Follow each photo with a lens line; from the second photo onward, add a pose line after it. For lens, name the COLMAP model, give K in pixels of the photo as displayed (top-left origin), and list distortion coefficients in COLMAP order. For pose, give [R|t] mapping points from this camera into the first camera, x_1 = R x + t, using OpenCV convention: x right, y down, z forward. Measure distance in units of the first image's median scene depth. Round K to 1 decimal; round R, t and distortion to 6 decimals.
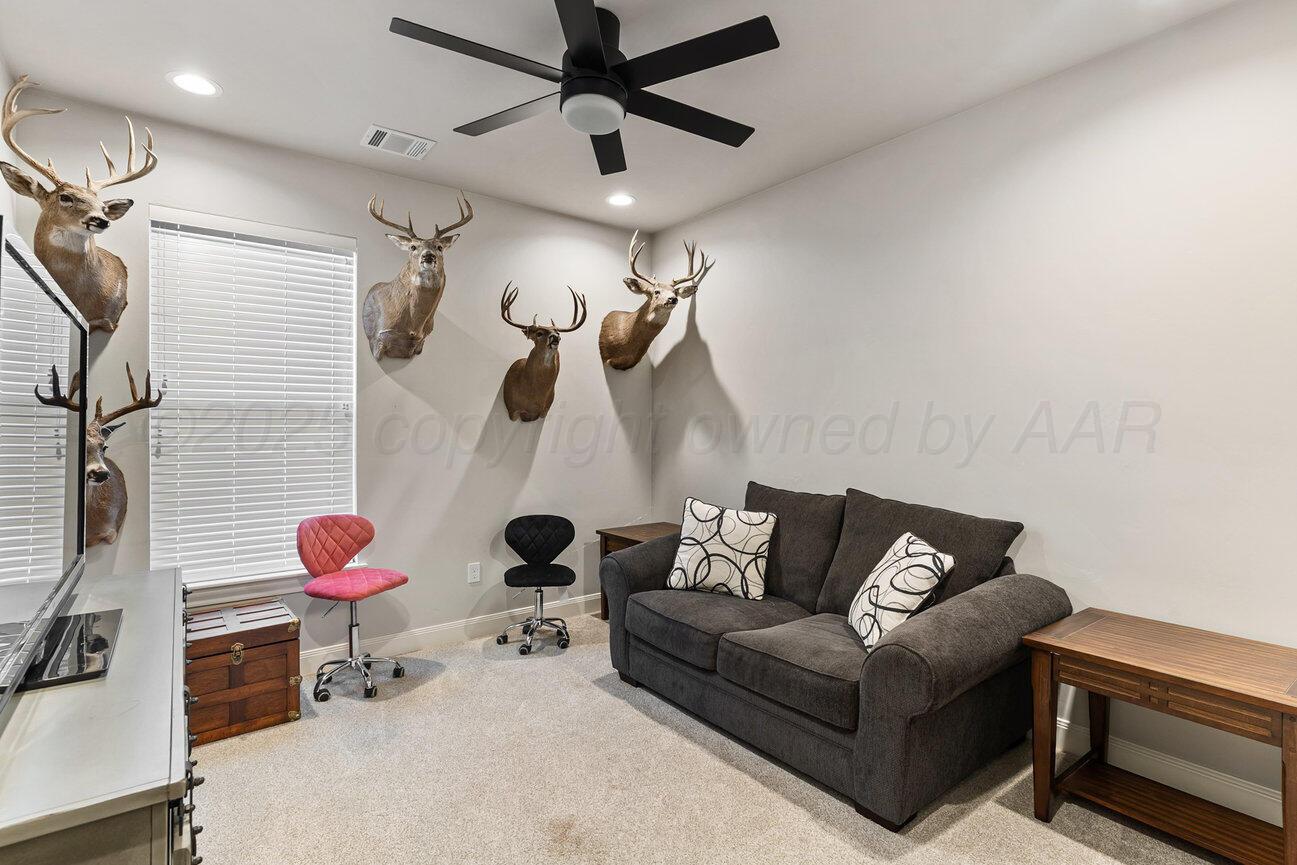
lens RADIAL K [[638.8, 0, 645.3], [0, 638.8, 406.9], [0, 0, 1]] dist [-0.000512, 0.000627]
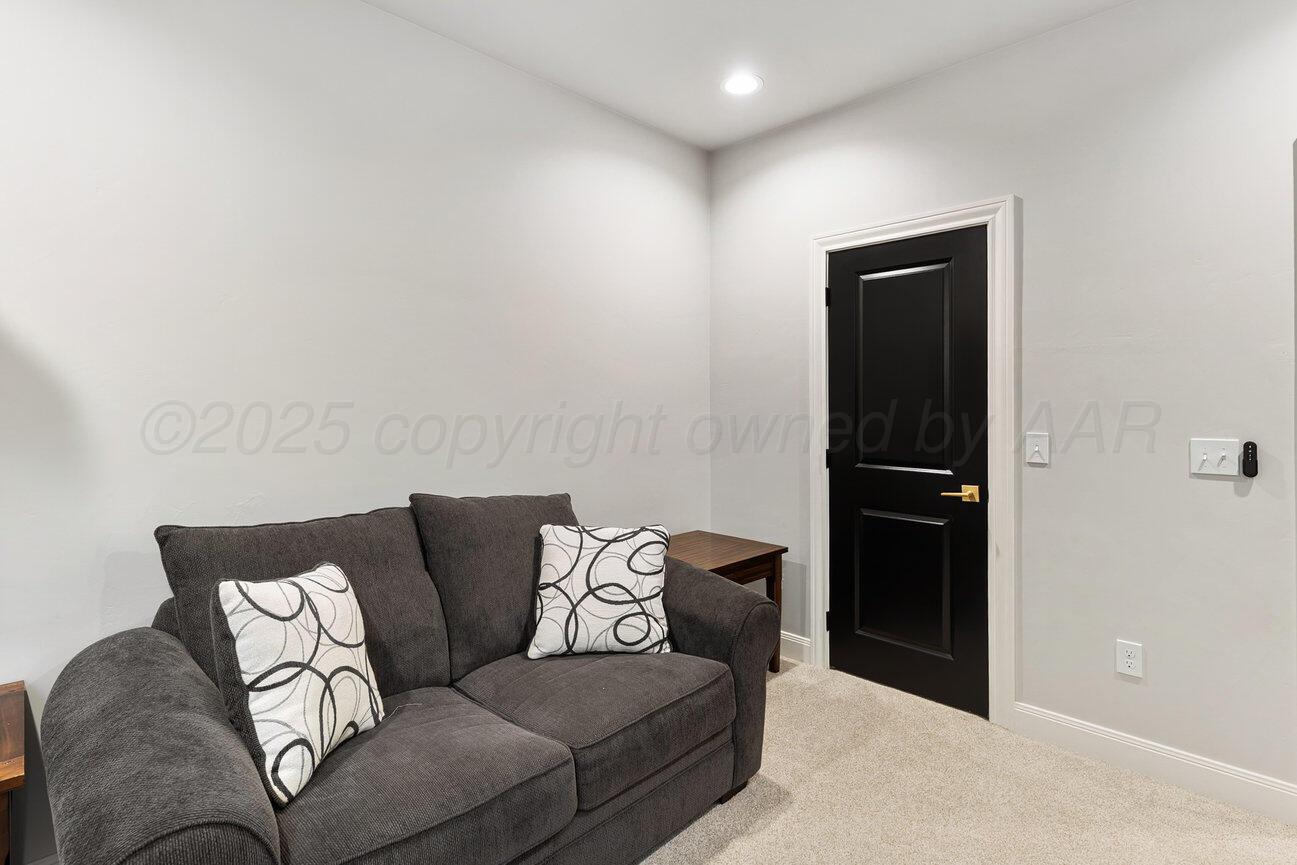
lens RADIAL K [[638.8, 0, 645.3], [0, 638.8, 406.9], [0, 0, 1]] dist [-0.000512, 0.000627]
pose [[-0.131672, -0.009946, 0.991243, -0.507733], [-0.017016, 0.999825, 0.007771, 0.028379], [-0.991147, -0.015843, -0.131819, 1.062390]]
